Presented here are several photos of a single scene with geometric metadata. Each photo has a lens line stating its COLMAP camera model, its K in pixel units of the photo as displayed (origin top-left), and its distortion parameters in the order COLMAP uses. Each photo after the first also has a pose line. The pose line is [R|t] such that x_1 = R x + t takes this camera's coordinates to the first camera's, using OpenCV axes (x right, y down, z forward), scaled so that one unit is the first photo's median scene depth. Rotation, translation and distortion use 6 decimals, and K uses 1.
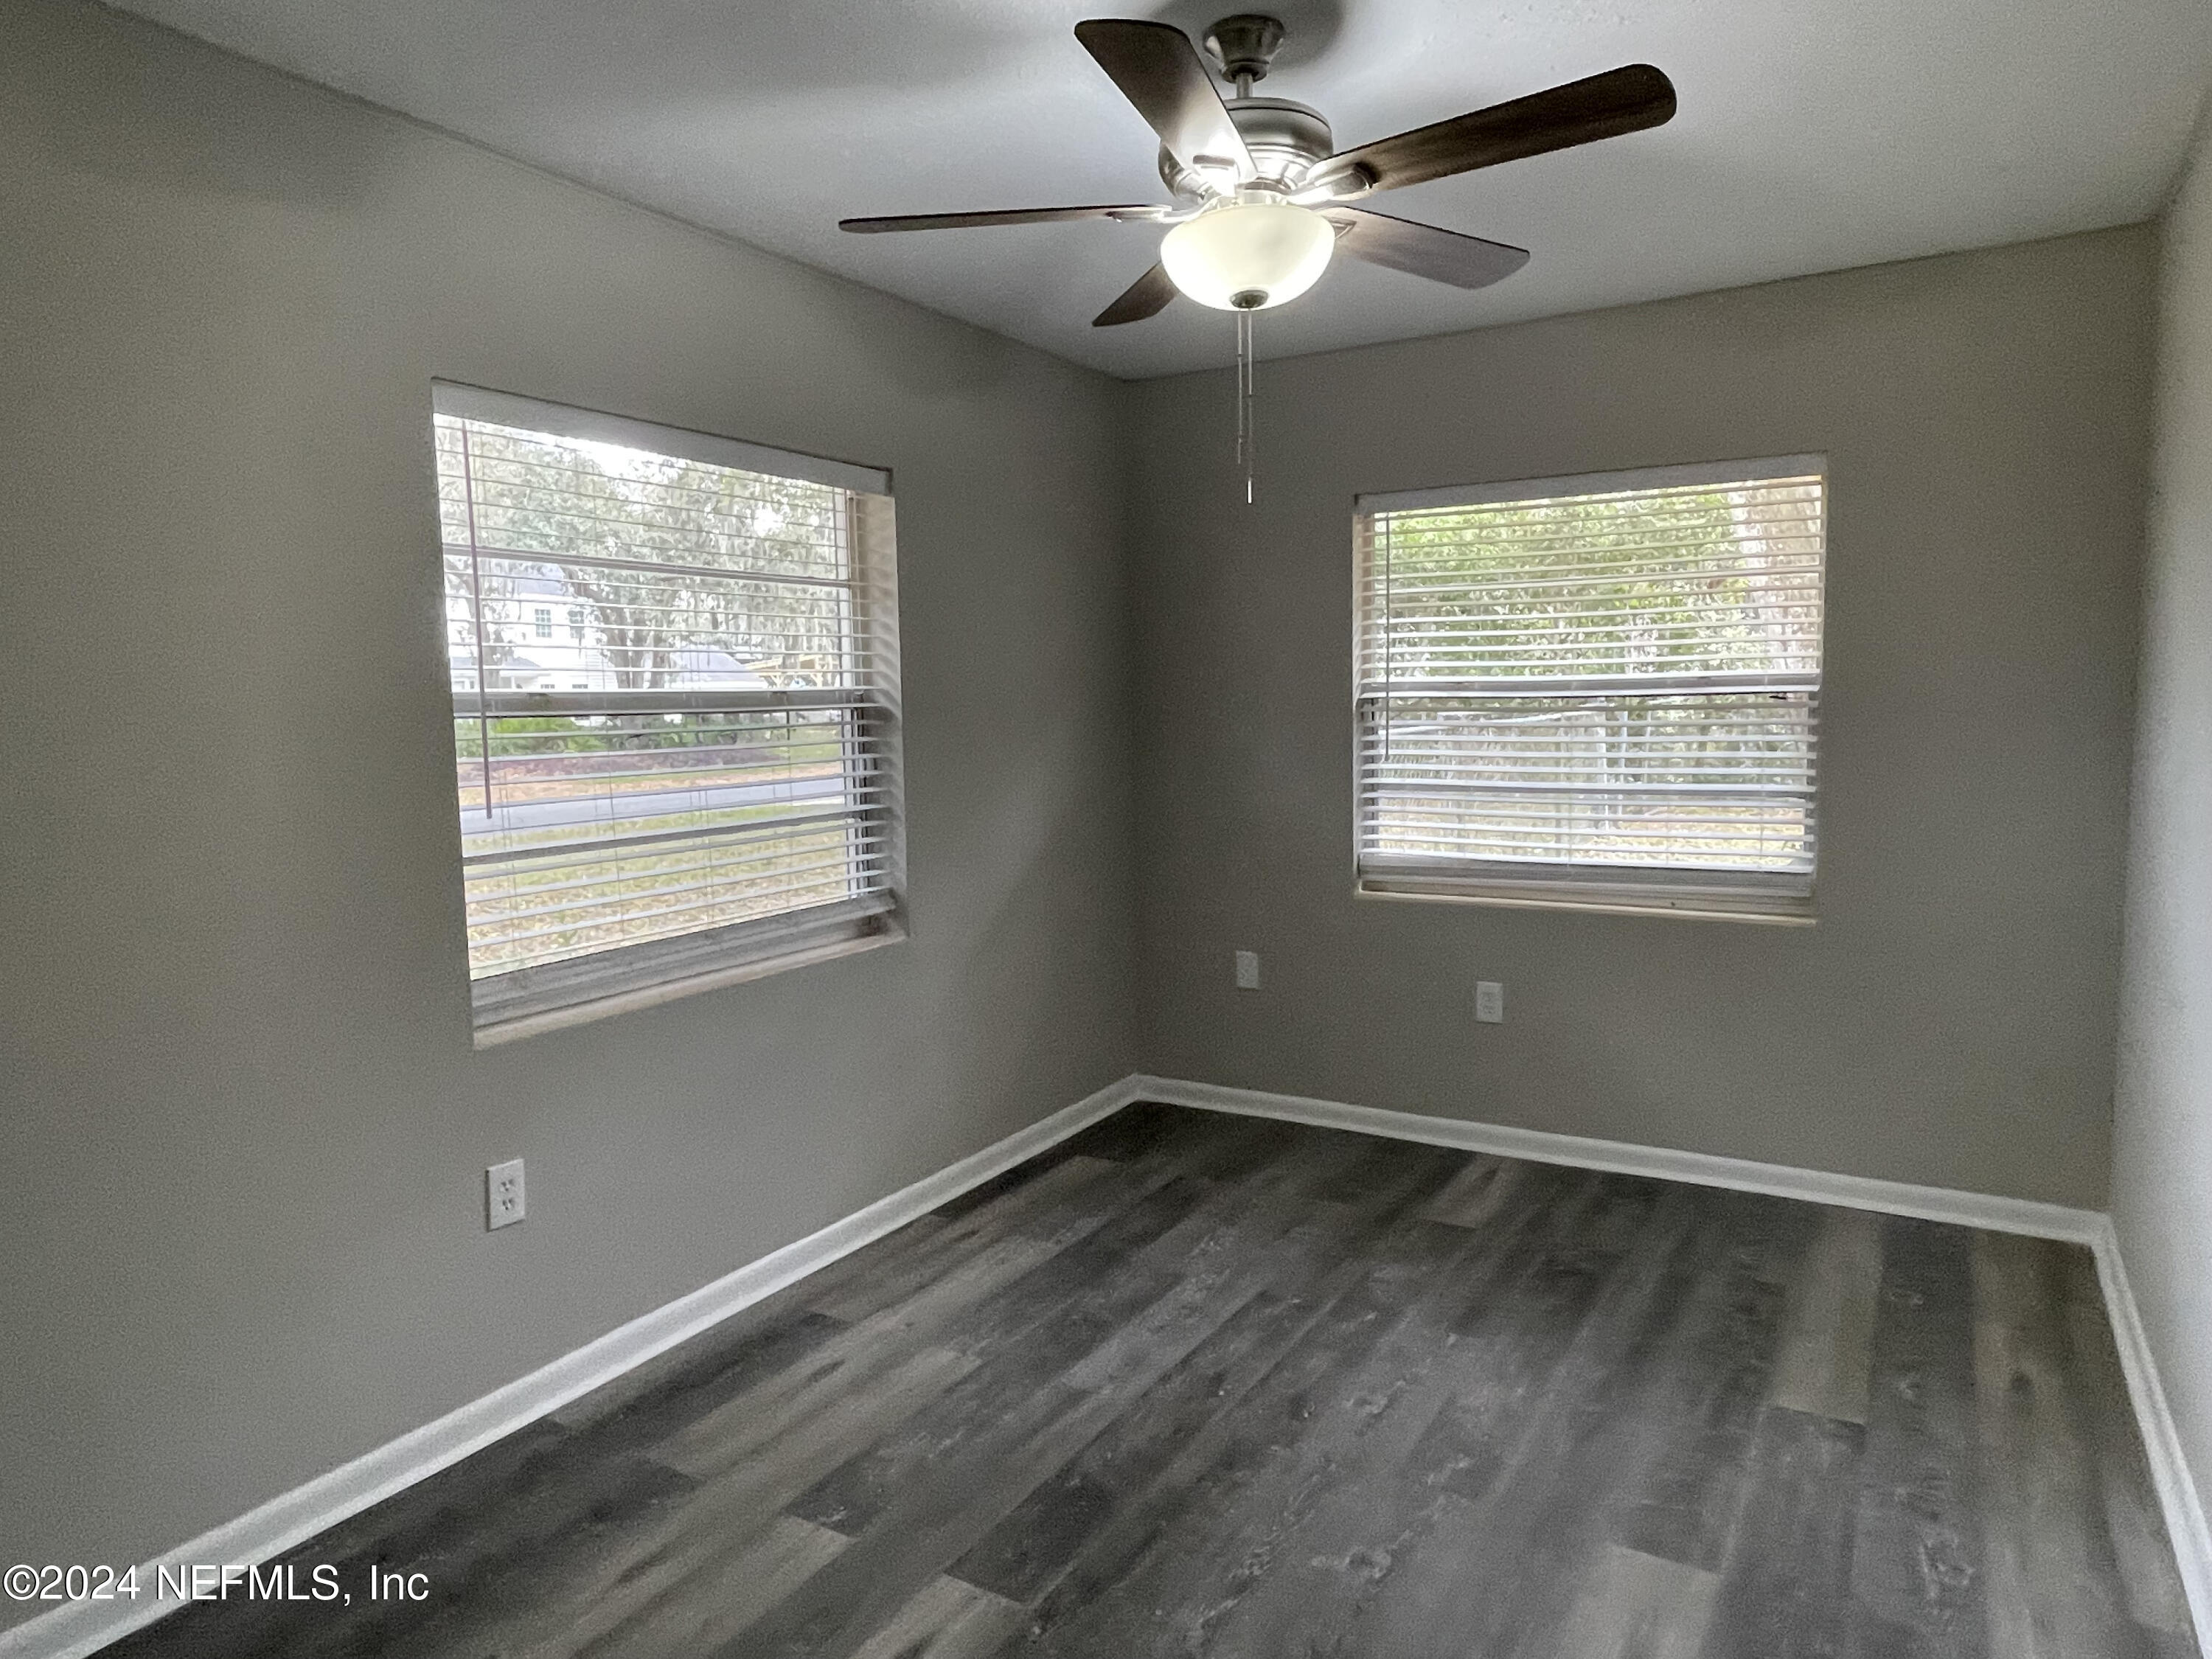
lens RADIAL K [[1365.0, 0, 1106.0], [0, 1365.0, 829.5], [0, 0, 1]] dist [-0.002391, -0.001854]
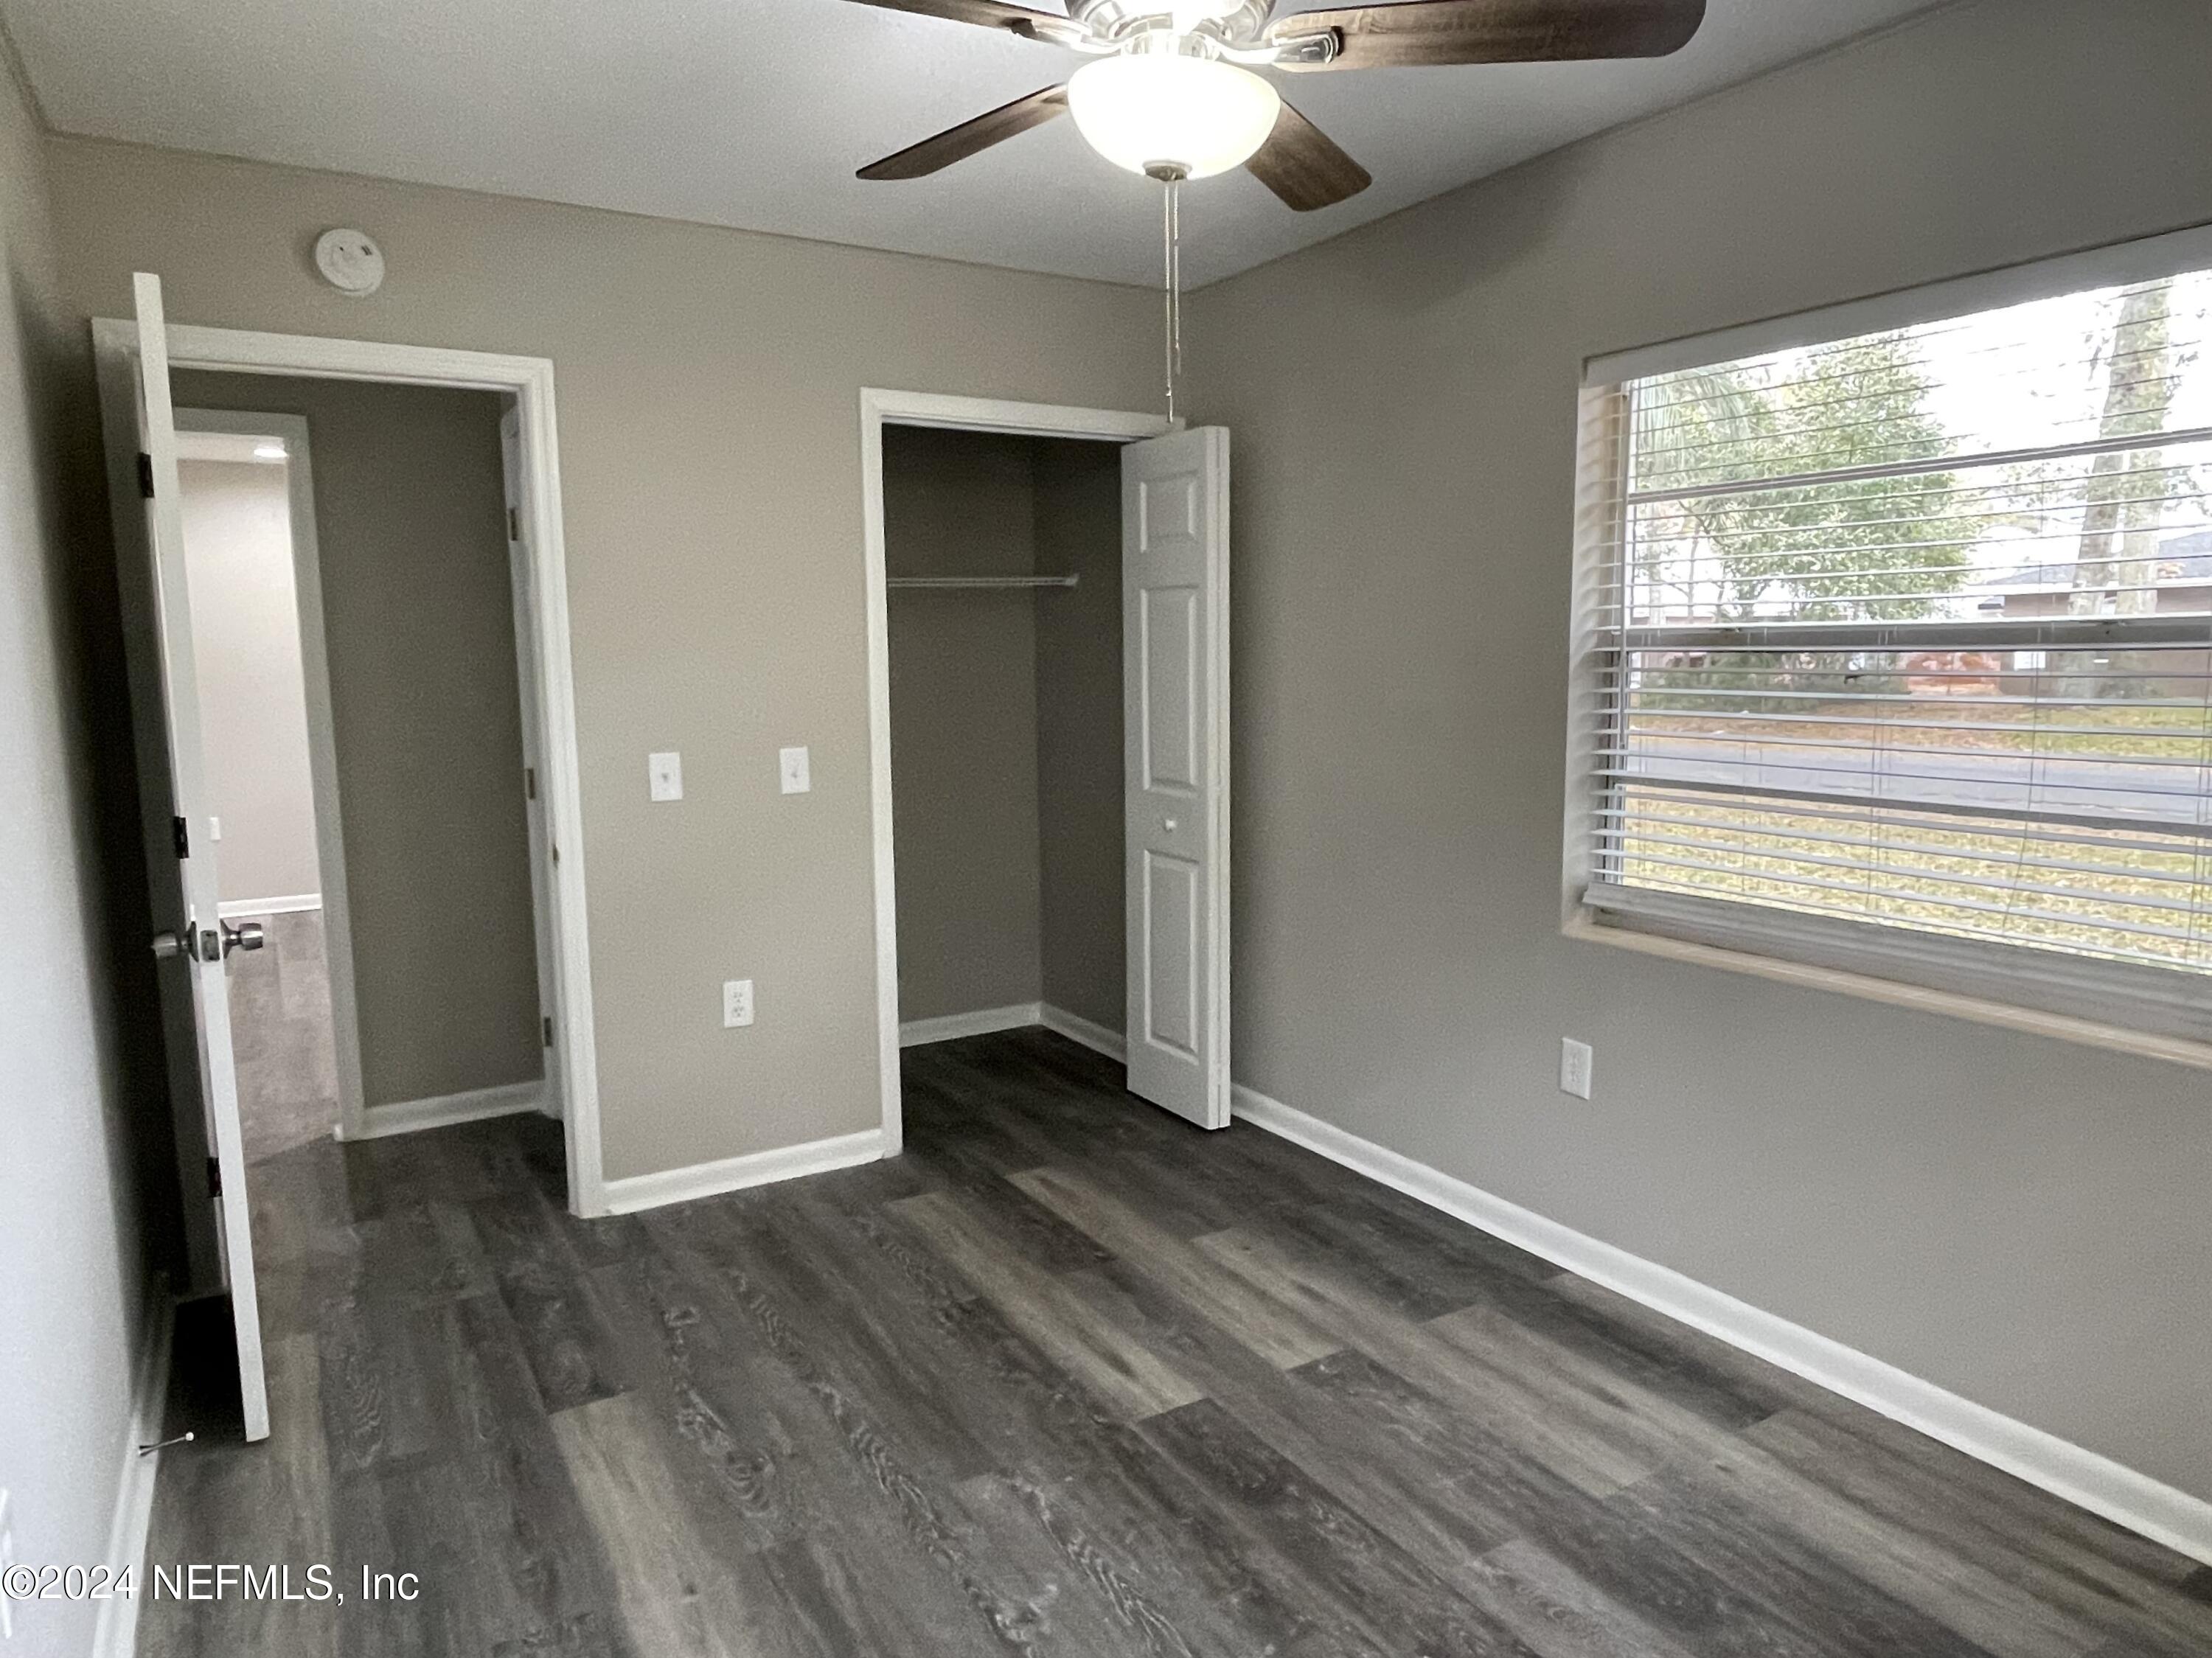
lens RADIAL K [[1364.9, 0, 1106.0], [0, 1364.9, 829.0], [0, 0, 1]] dist [-0.002391, -0.001854]
pose [[-0.456749, 0.138455, -0.878755, 0.723624], [-0.065539, 0.979892, 0.188456, -0.122081], [0.887178, 0.143670, -0.438491, 1.120739]]
